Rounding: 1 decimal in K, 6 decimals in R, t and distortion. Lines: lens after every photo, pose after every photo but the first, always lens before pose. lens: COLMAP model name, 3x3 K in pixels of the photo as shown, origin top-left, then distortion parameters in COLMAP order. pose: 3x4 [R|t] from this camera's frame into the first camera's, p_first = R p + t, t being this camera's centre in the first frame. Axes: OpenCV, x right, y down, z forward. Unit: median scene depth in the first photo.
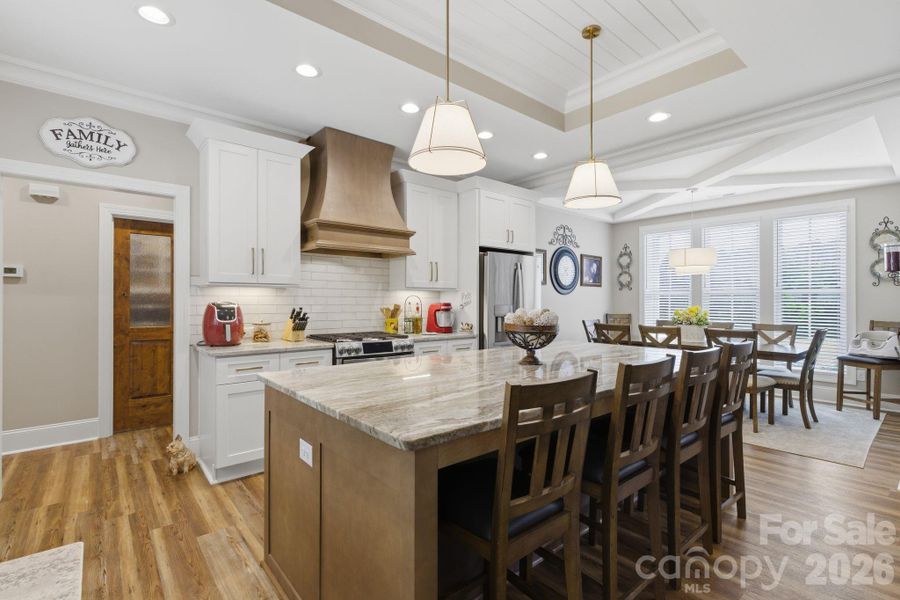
lens RADIAL K [[423.3, 0, 449.7], [0, 423.3, 301.1], [0, 0, 1]] dist [-0.002648, -0.000143]
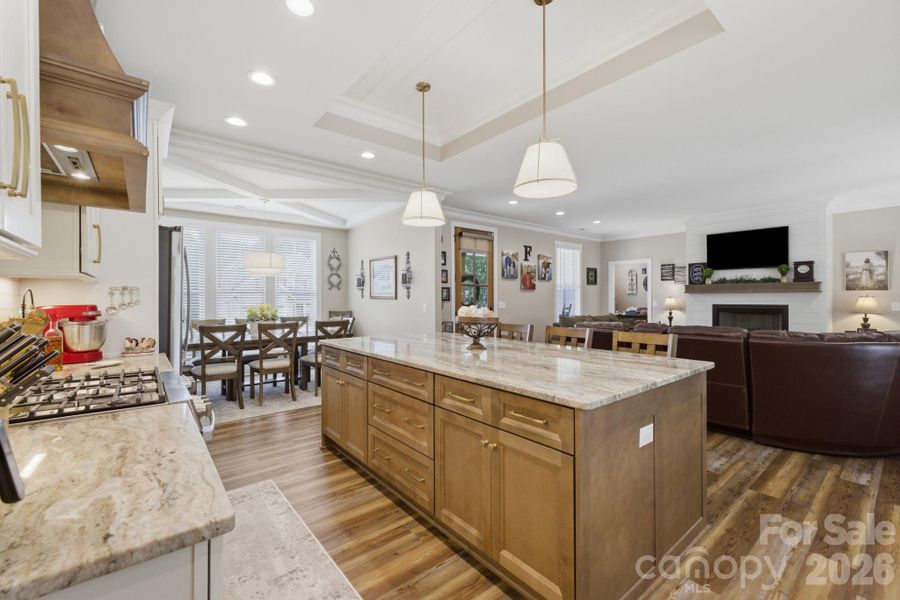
lens RADIAL K [[380.5, 0, 453.4], [0, 380.5, 297.3], [0, 0, 1]] dist [0.003843, -0.001488]
pose [[0.012178, 0.001721, 0.999924, -0.482838], [0.003464, 0.999992, -0.001763, -0.002662], [-0.999920, 0.003485, 0.012172, 0.539766]]
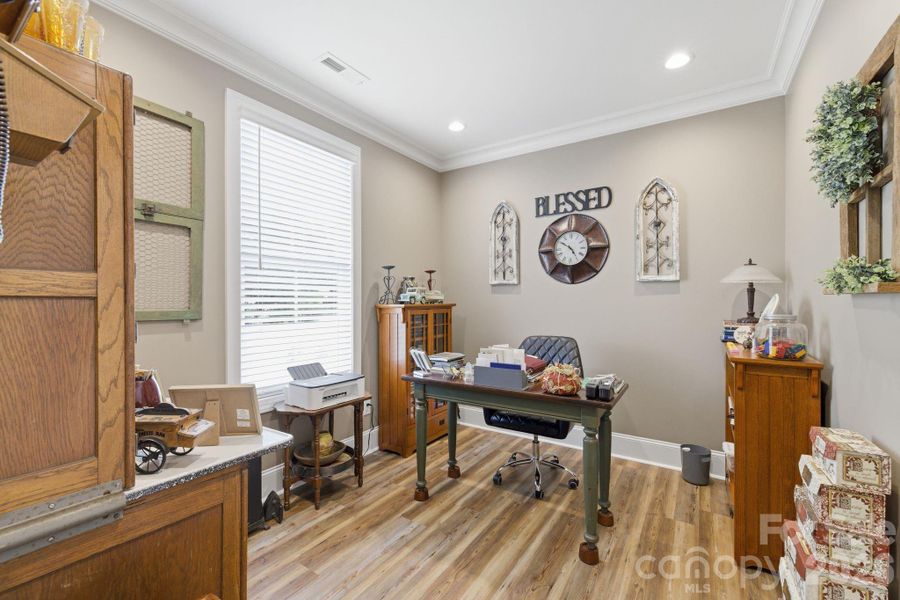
lens RADIAL K [[367.8, 0, 451.9], [0, 367.8, 297.4], [0, 0, 1]] dist [-0.000442, -0.000178]
pose [[-0.290456, 0.001378, 0.956887, 1.478284], [0.005209, 0.999986, 0.000141, -0.002109], [-0.956874, 0.005025, -0.290459, -0.341739]]
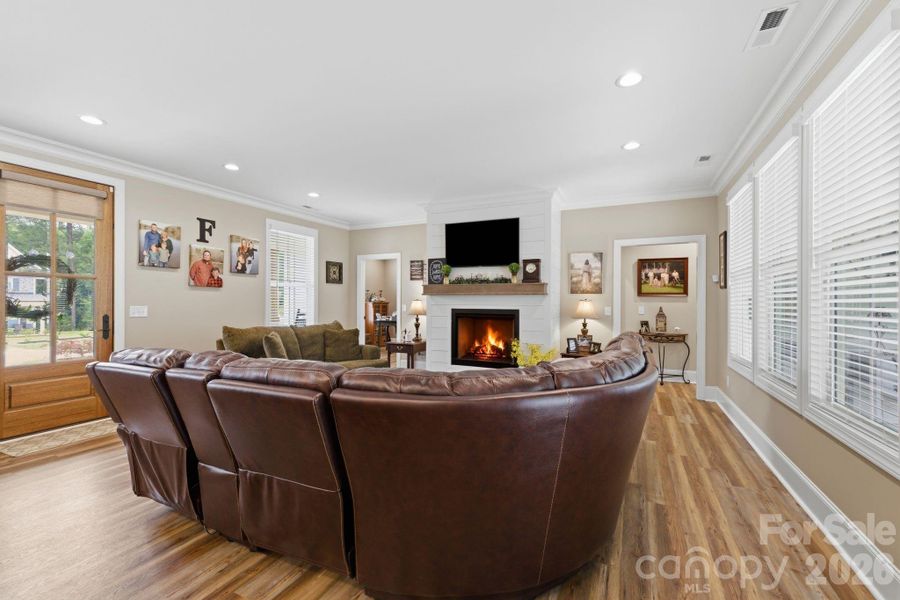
lens RADIAL K [[380.5, 0, 456.6], [0, 380.5, 302.5], [0, 0, 1]] dist [0.003843, -0.001488]
pose [[-0.424458, -0.005414, 0.905431, -0.104777], [-0.003053, 0.999985, 0.004549, -0.000424], [-0.905442, -0.000833, -0.424468, 0.053599]]
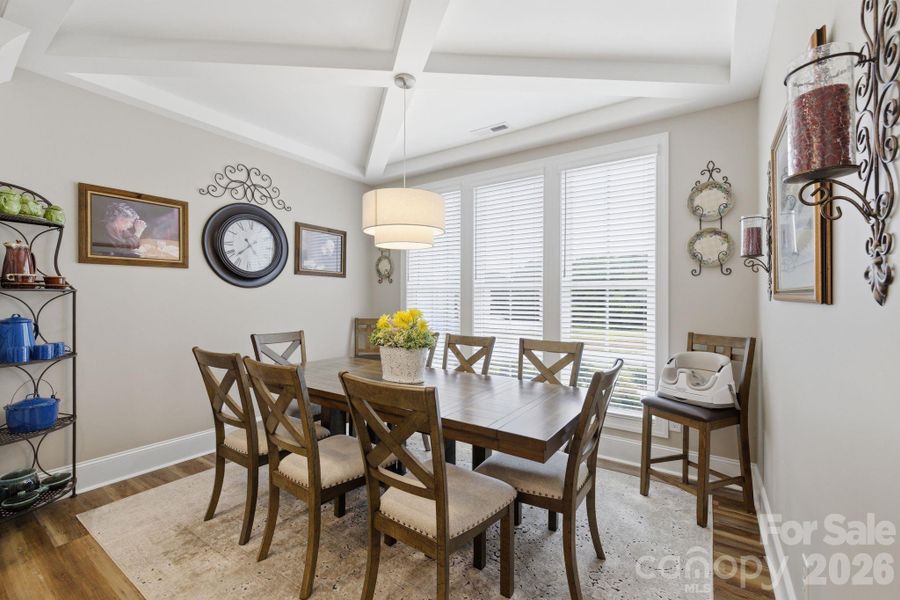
lens RADIAL K [[380.5, 0, 455.9], [0, 380.5, 301.2], [0, 0, 1]] dist [0.003843, -0.001488]
pose [[0.962219, 0.000984, 0.272275, 0.563679], [-0.002800, 0.999976, 0.006283, -0.001693], [-0.272262, -0.006808, 0.962199, 0.603875]]
